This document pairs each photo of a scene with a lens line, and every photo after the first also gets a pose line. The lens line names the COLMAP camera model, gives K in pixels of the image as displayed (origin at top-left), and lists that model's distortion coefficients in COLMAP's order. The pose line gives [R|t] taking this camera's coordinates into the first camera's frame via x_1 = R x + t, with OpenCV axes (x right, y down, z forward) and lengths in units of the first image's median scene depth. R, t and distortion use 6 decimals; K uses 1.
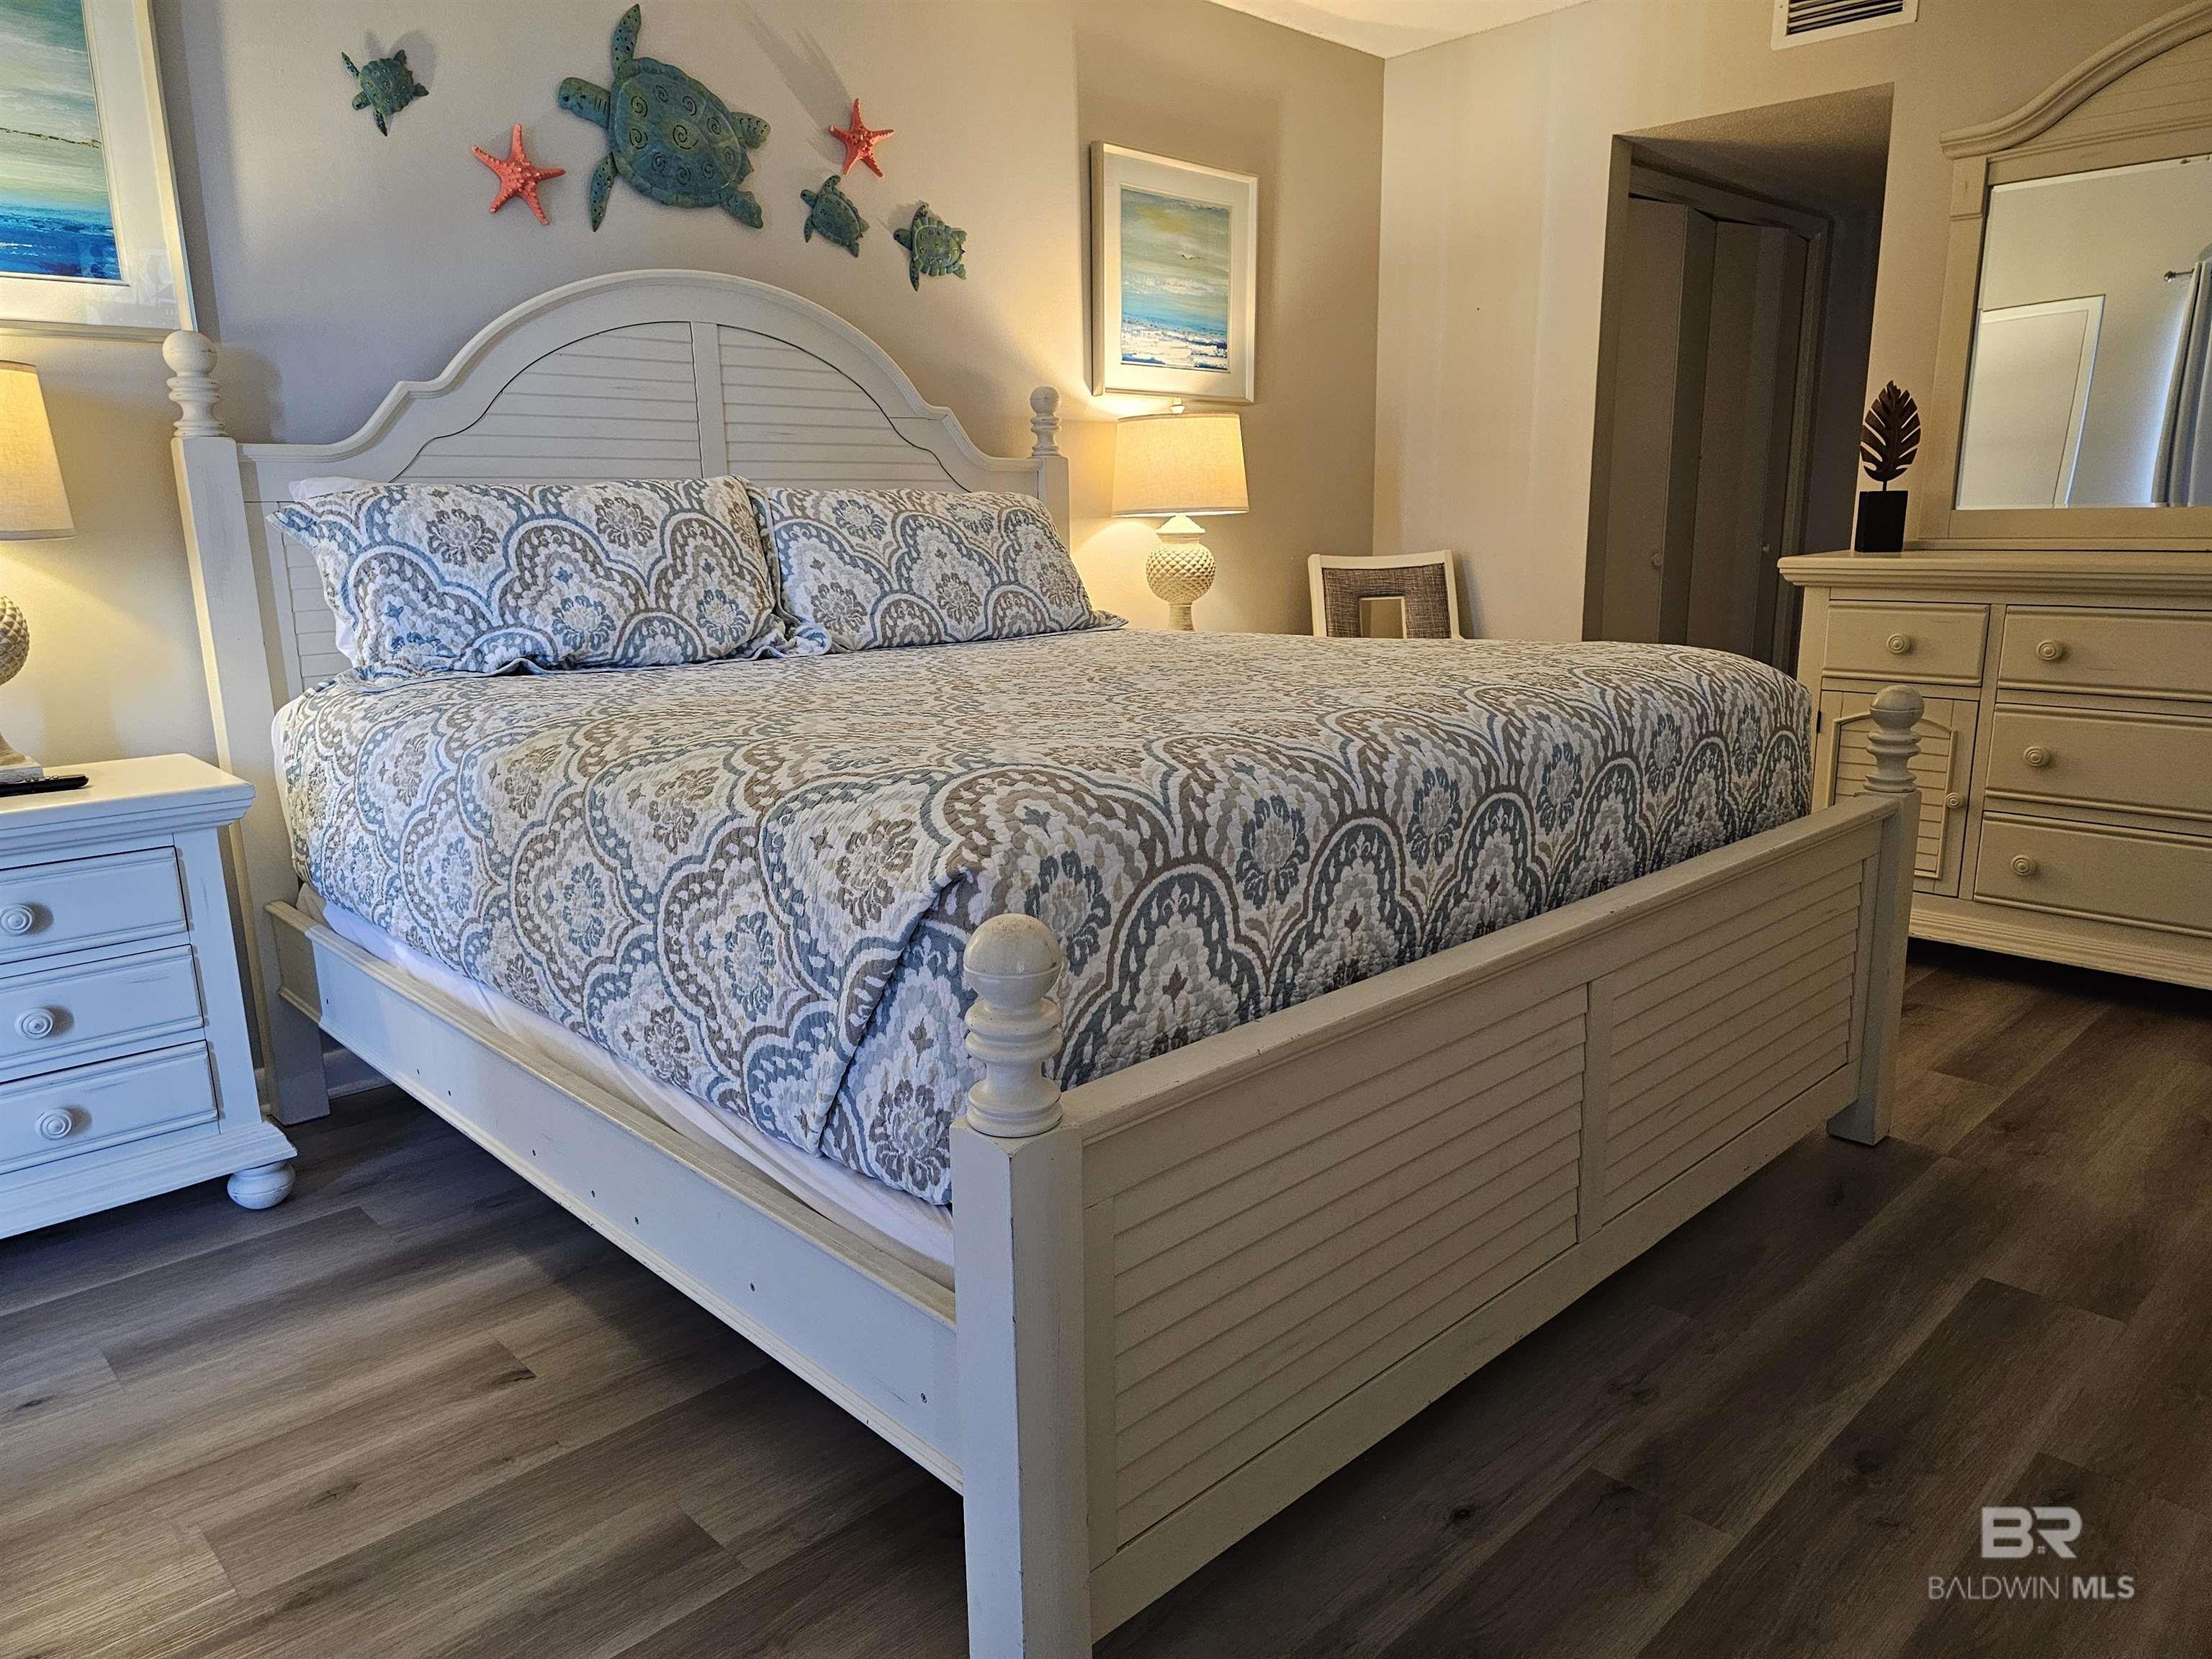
lens RADIAL K [[1489.2, 0, 1096.1], [0, 1489.2, 845.3], [0, 0, 1]] dist [0.060173, -0.055549]
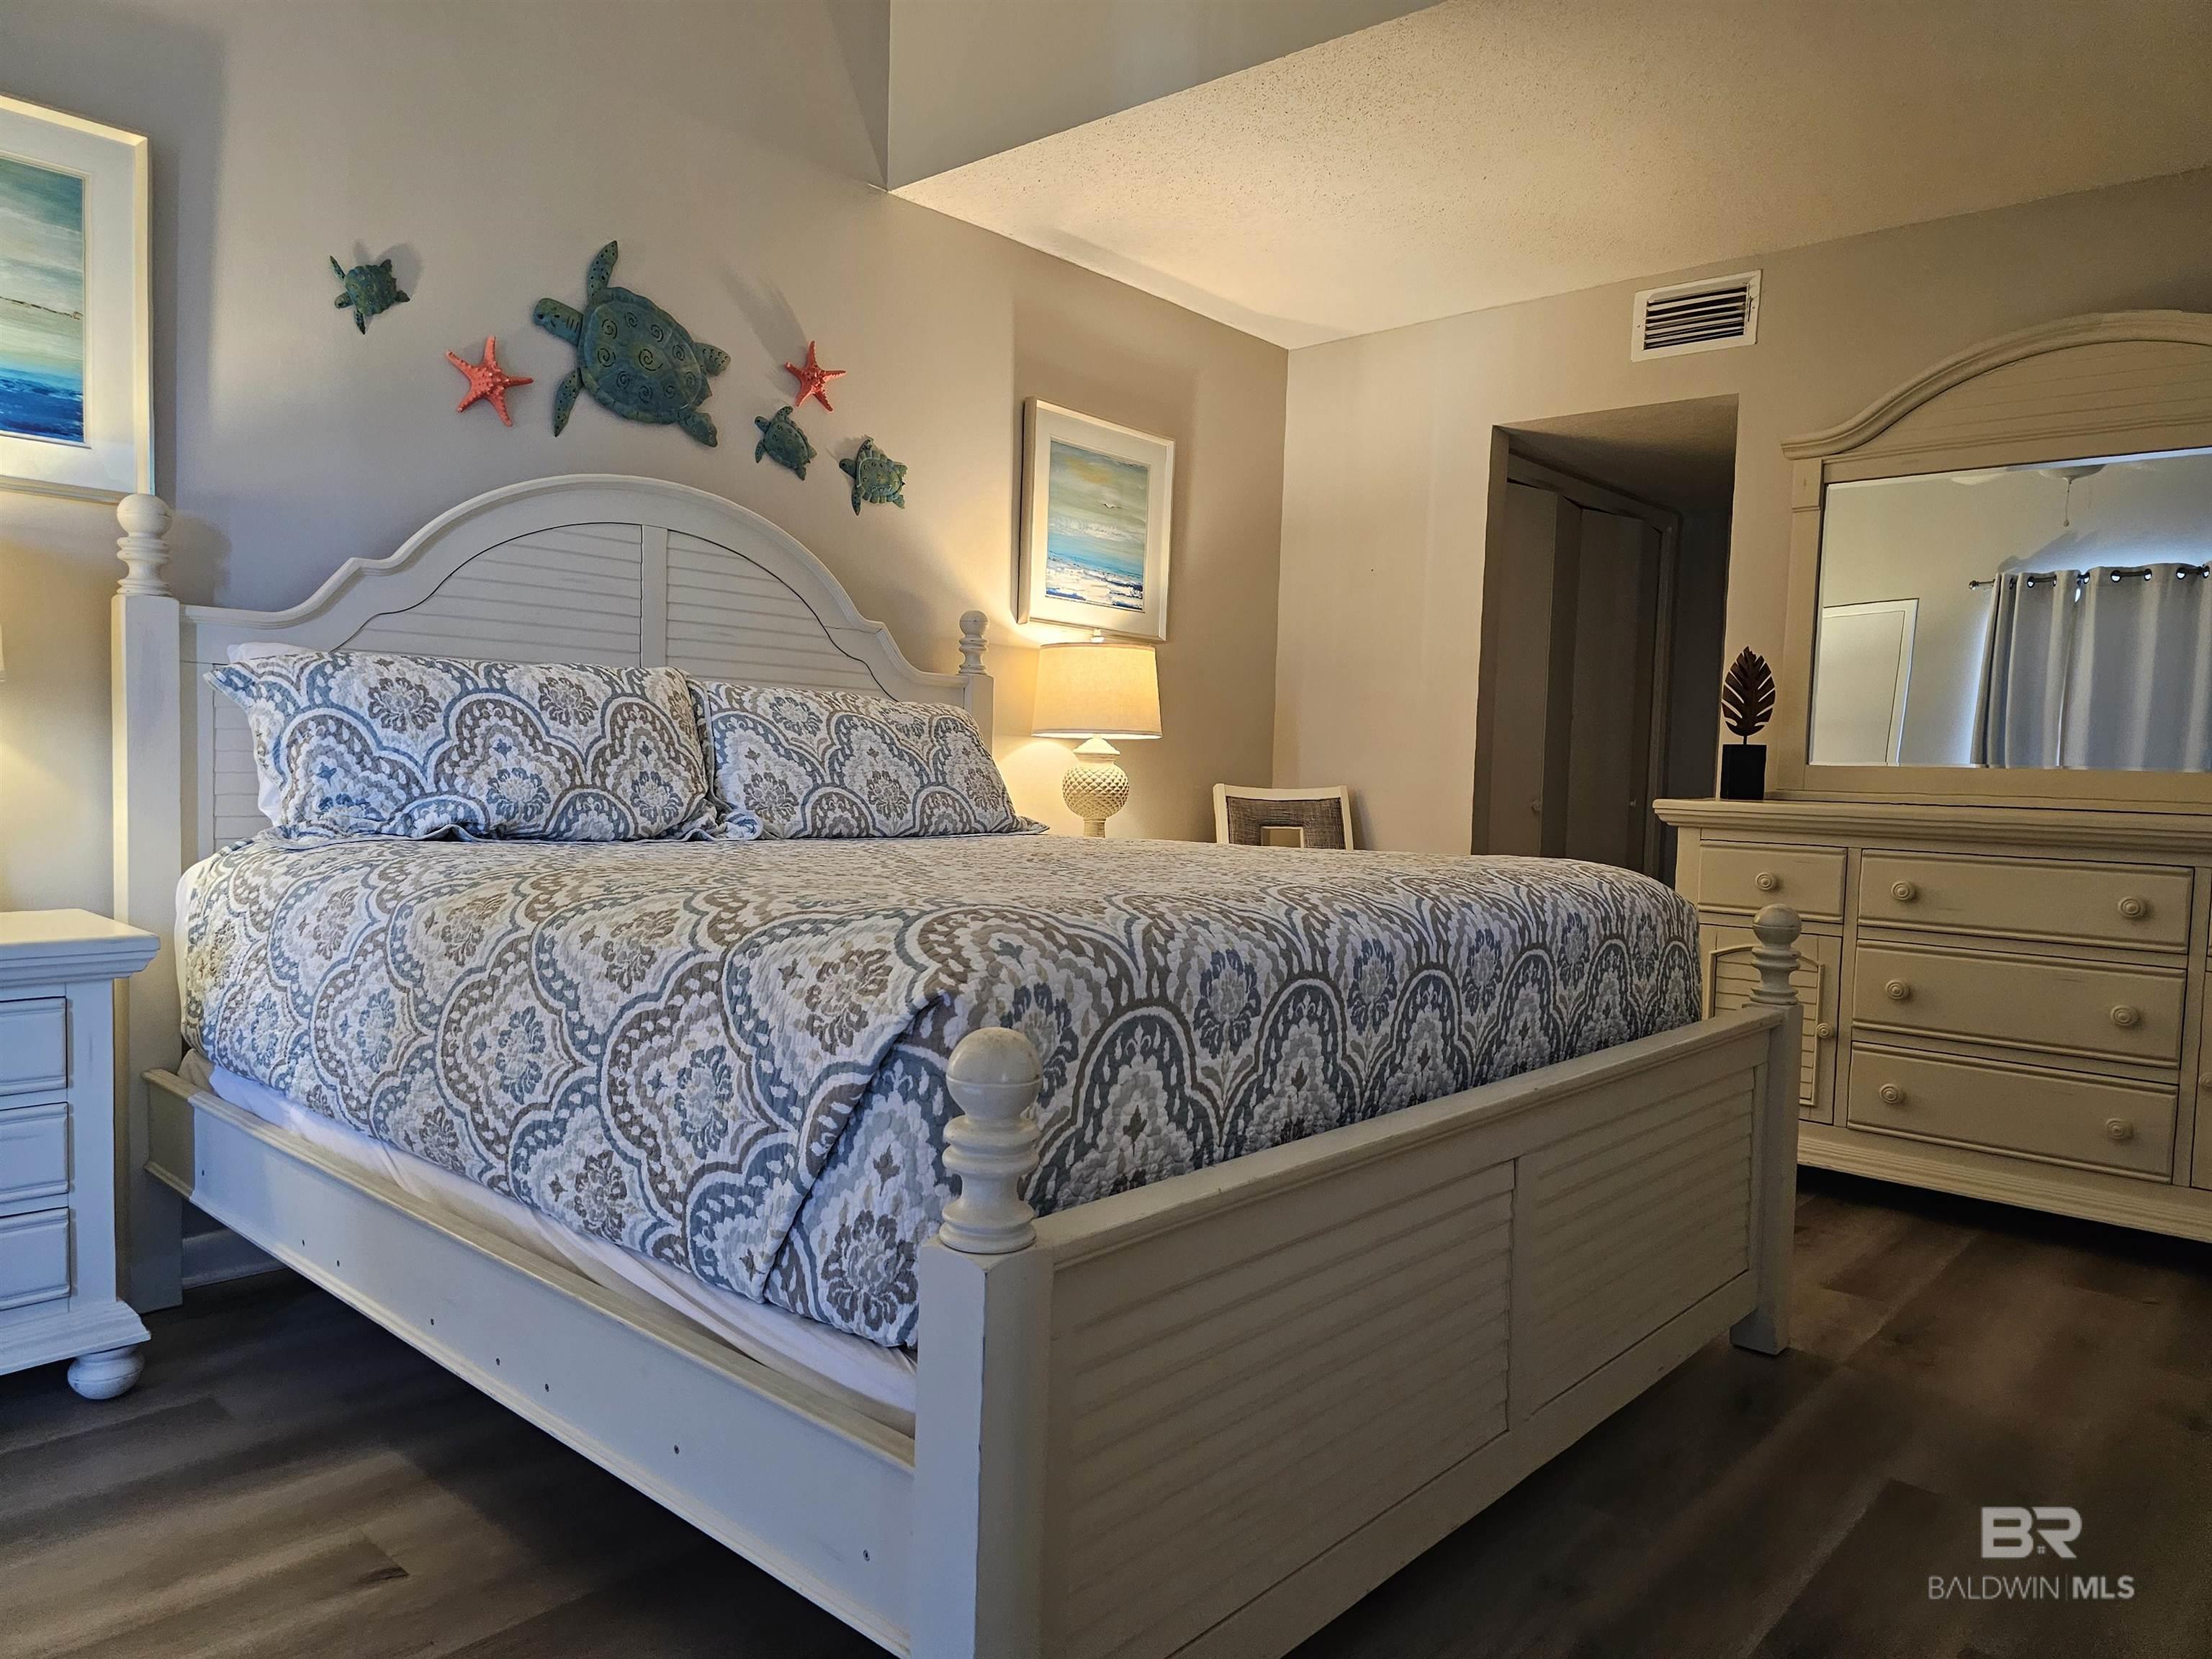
lens RADIAL K [[1486.2, 0, 1105.3], [0, 1486.2, 845.8], [0, 0, 1]] dist [0.062480, -0.057532]
pose [[0.995717, 0.041924, 0.082401, -0.046283], [-0.027819, 0.985832, -0.165410, 0.058495], [-0.088168, 0.162409, 0.982777, -0.019706]]
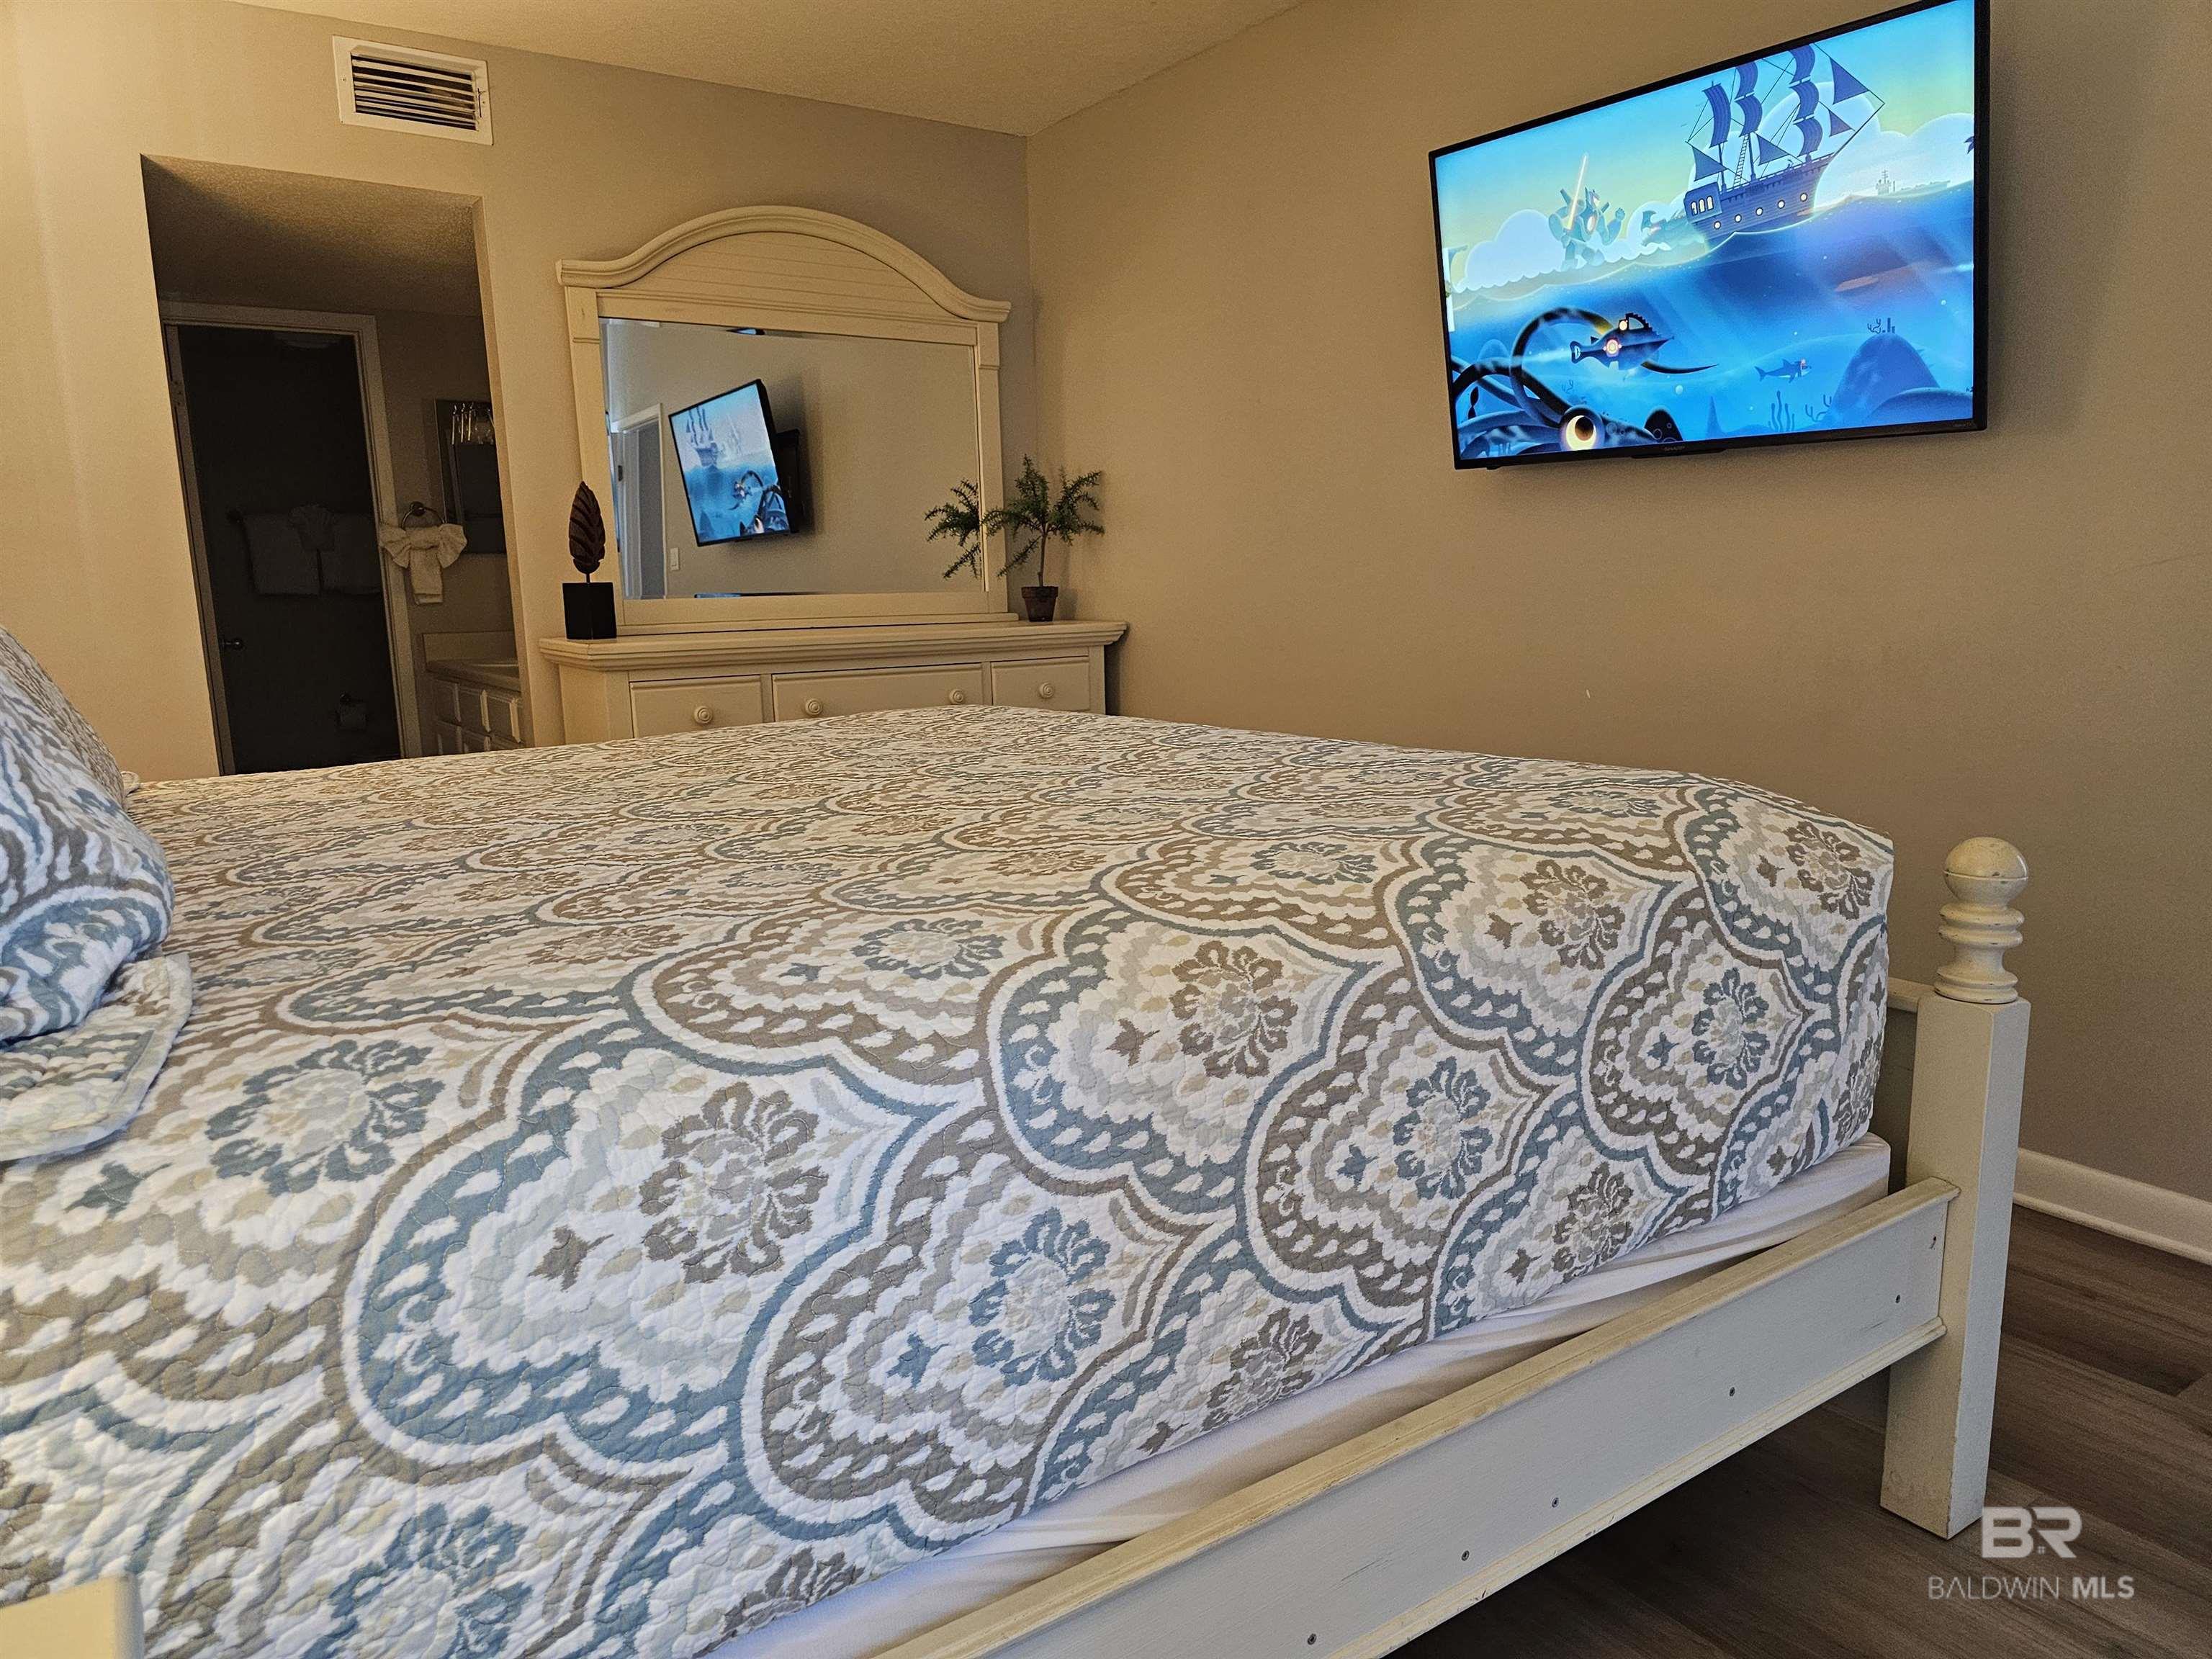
lens RADIAL K [[1480.1, 0, 1105.7], [0, 1480.1, 842.4], [0, 0, 1]] dist [0.065825, -0.072617]
pose [[0.167424, -0.163190, 0.972285, -0.974363], [0.240473, 0.963178, 0.120253, -0.195266], [-0.956108, 0.213675, 0.200502, 0.966407]]
